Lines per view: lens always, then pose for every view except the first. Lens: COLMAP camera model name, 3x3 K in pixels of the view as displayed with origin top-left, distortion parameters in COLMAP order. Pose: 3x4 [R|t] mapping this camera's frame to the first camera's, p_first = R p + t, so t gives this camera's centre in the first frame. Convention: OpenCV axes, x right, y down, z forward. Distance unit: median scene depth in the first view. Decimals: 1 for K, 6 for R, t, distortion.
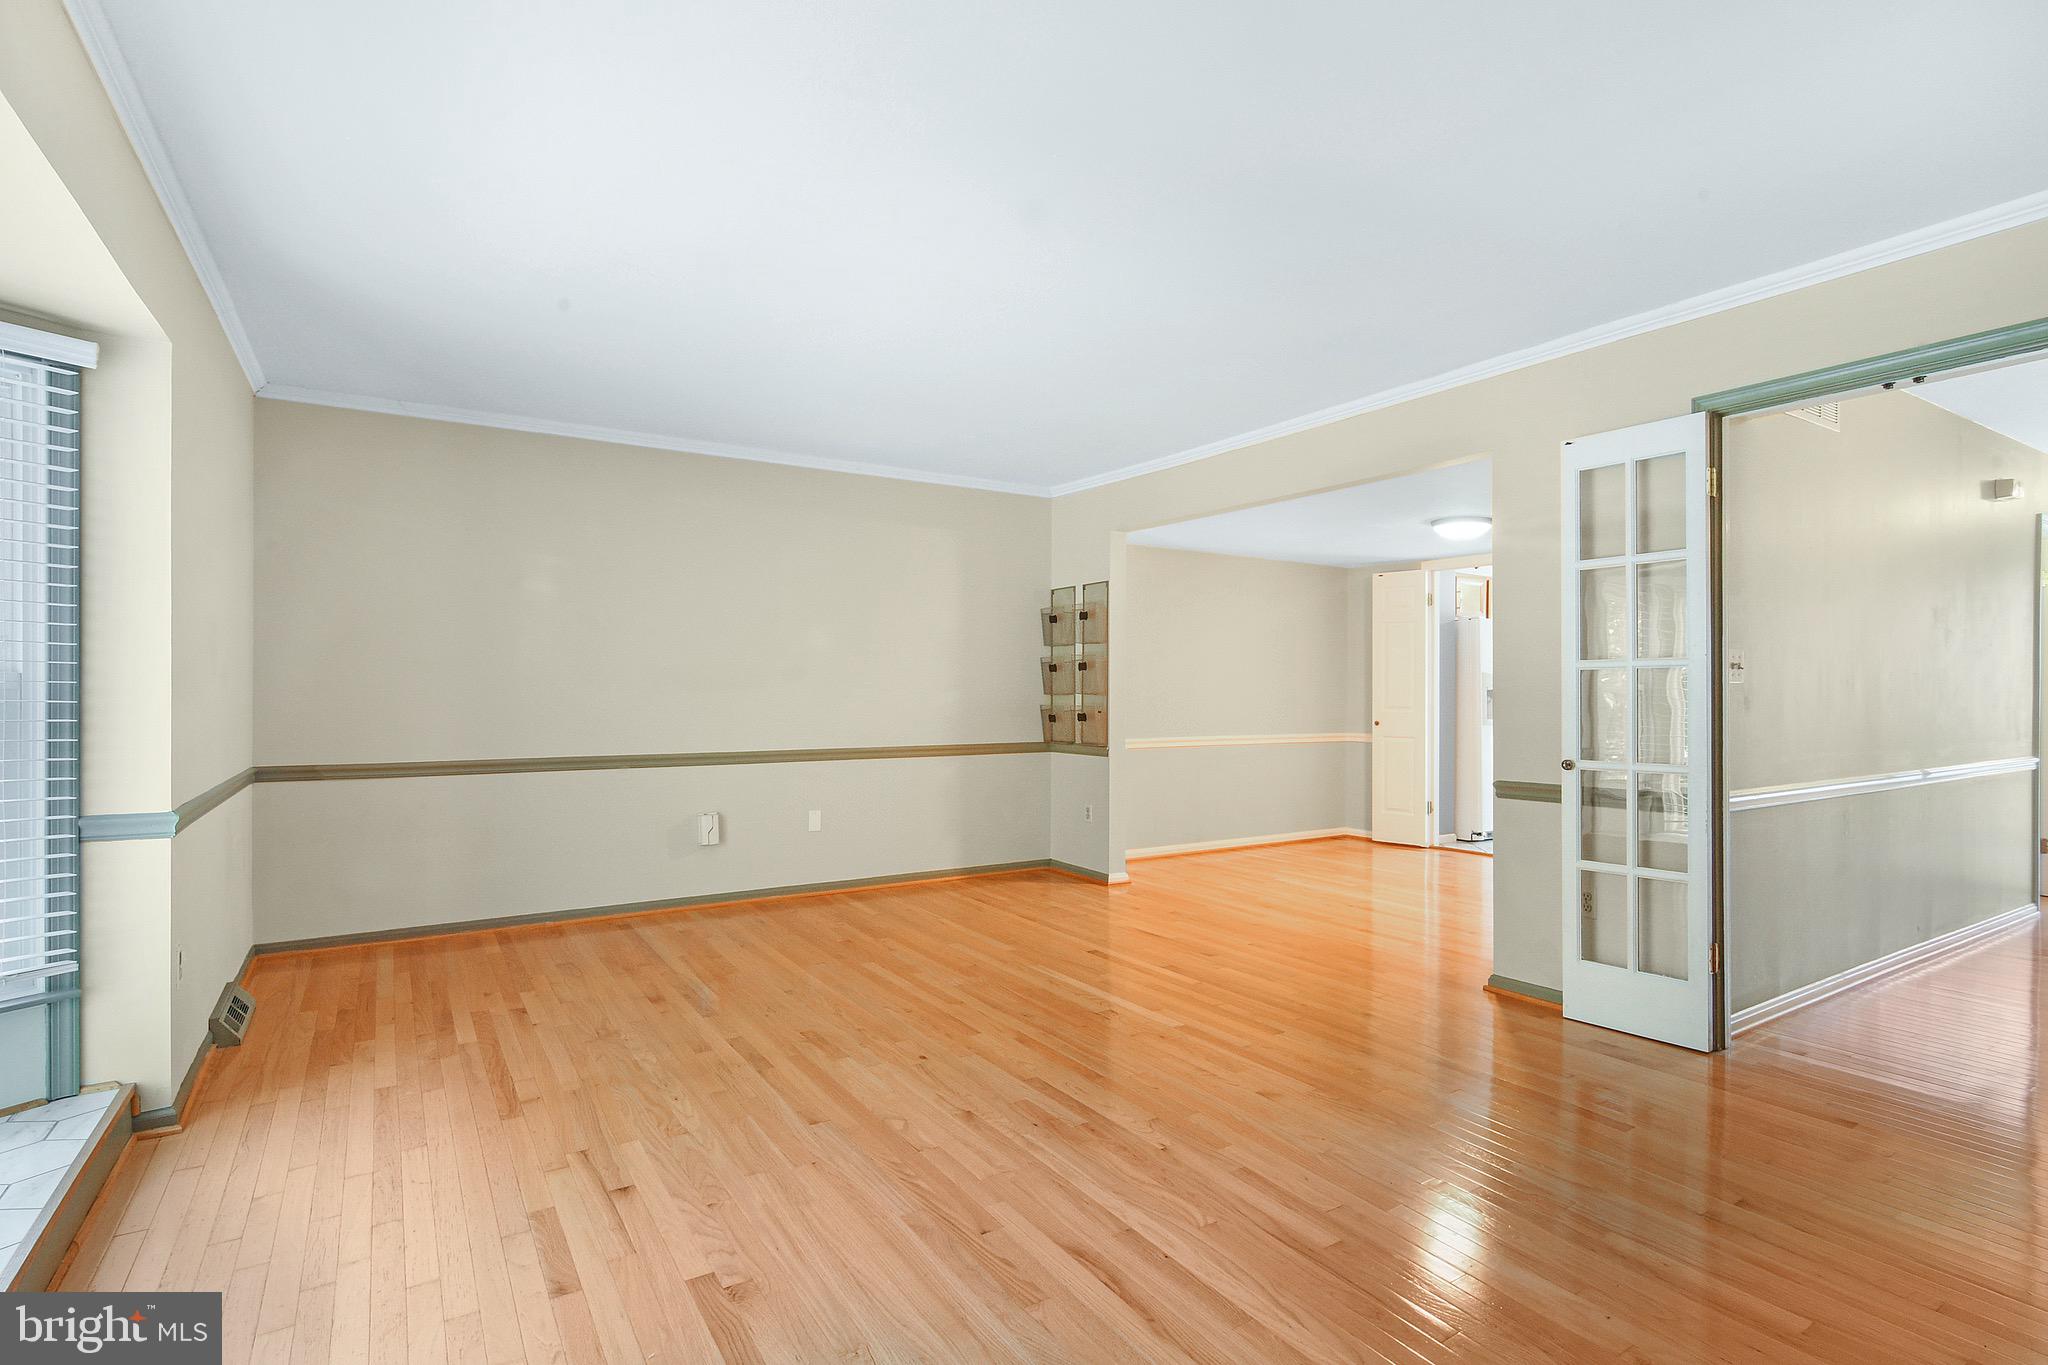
lens RADIAL K [[999.3, 0, 1033.2], [0, 999.3, 691.4], [0, 0, 1]] dist [-0.000261, 0.001767]
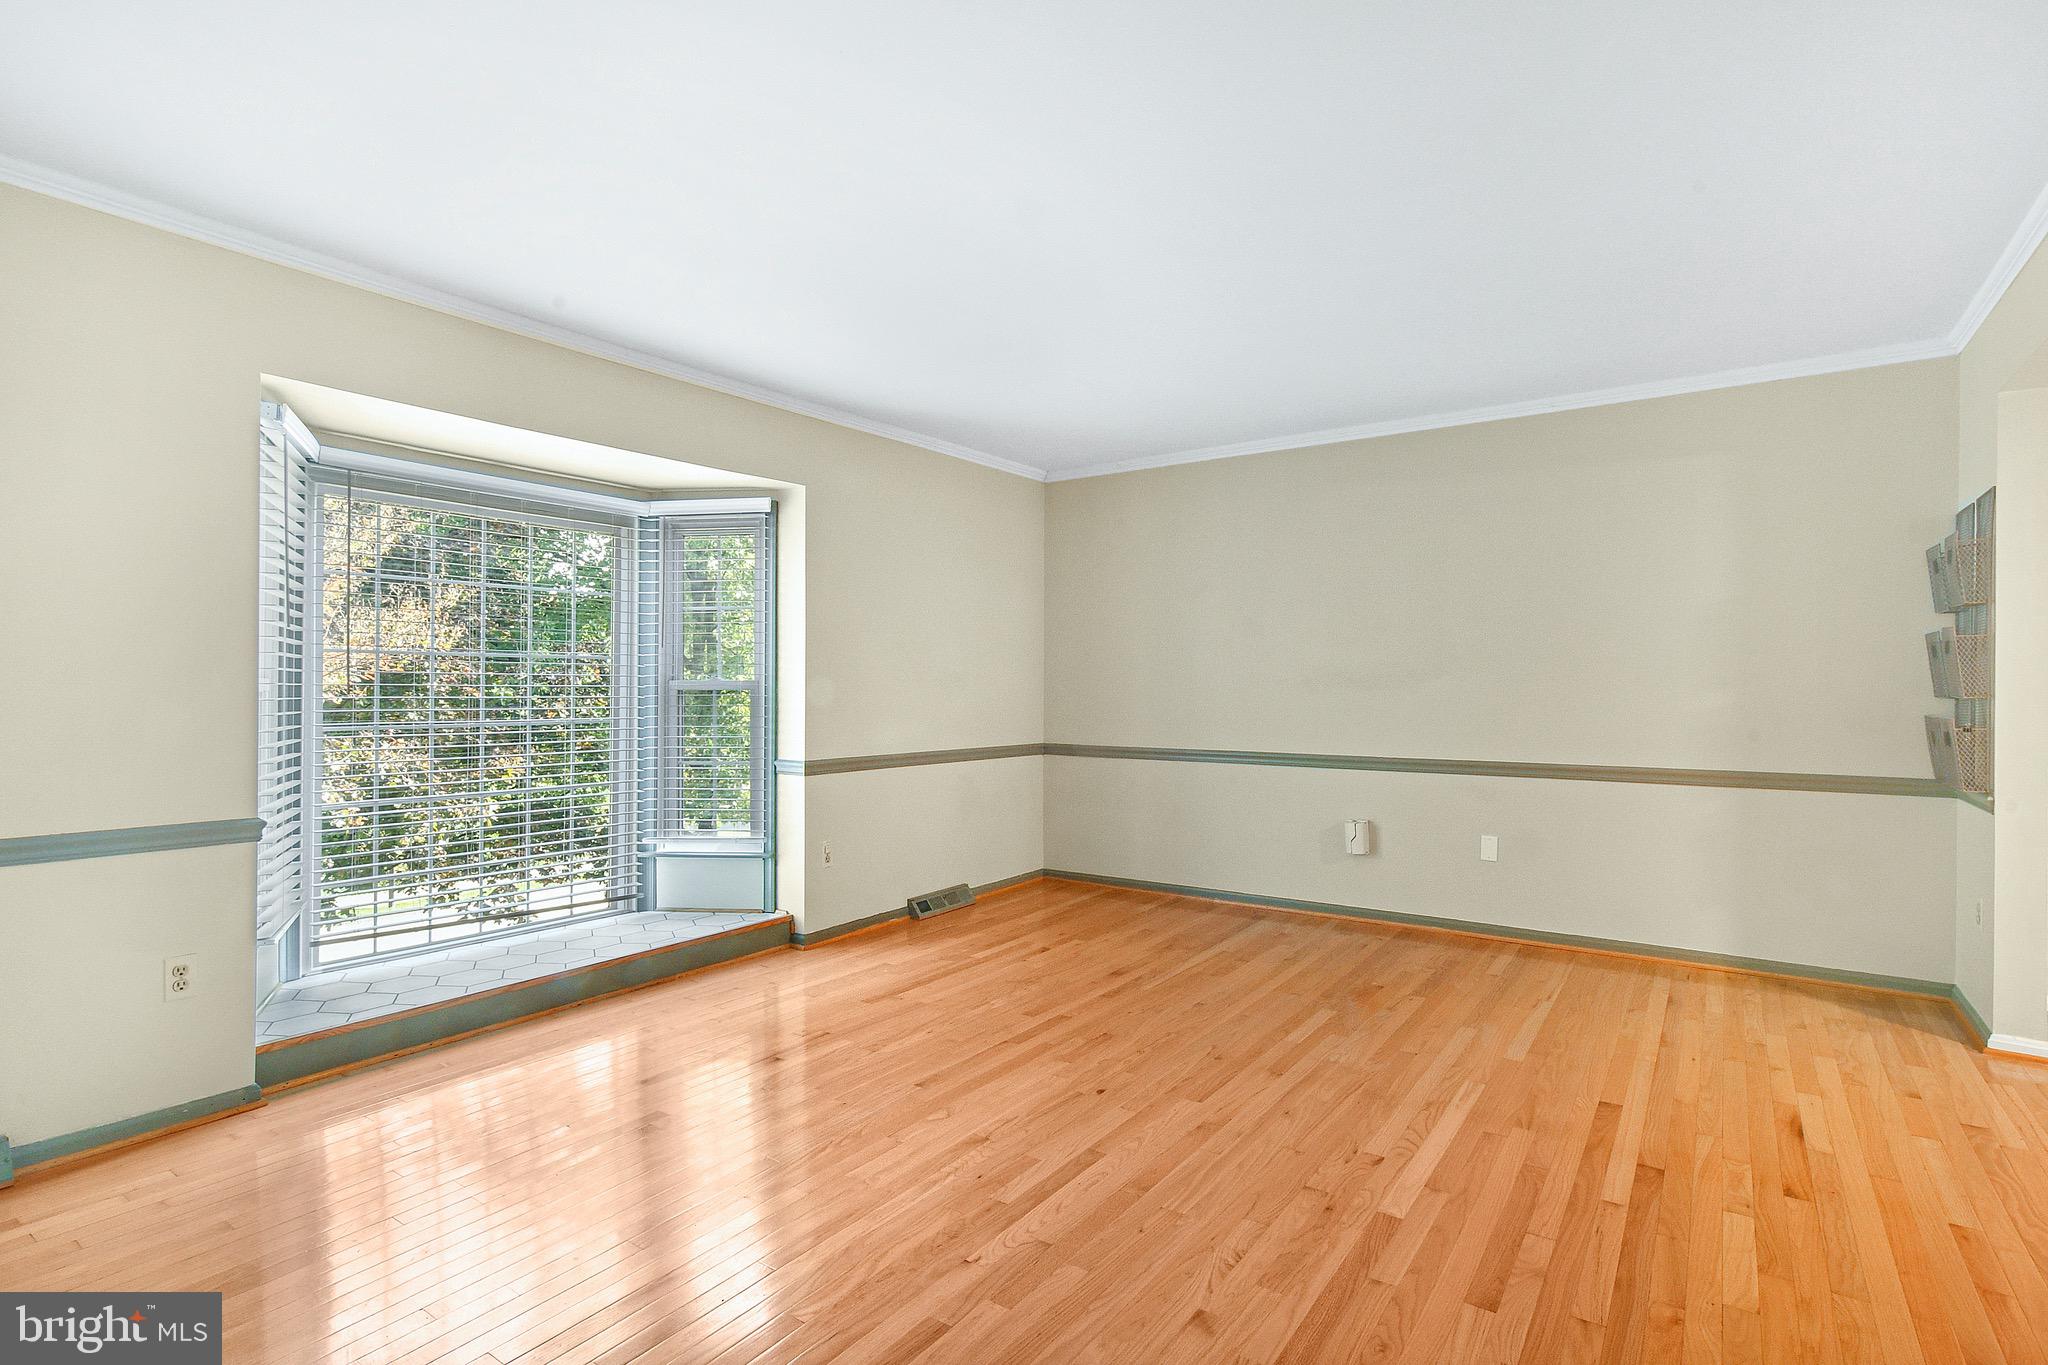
lens RADIAL K [[999.3, 0, 1022.1], [0, 999.3, 673.5], [0, 0, 1]] dist [-0.000261, 0.001767]
pose [[0.370052, -0.016311, -0.928868, 0.608248], [-0.001618, 0.999833, -0.018201, 0.001454], [0.929010, 0.008238, 0.369964, 0.502397]]
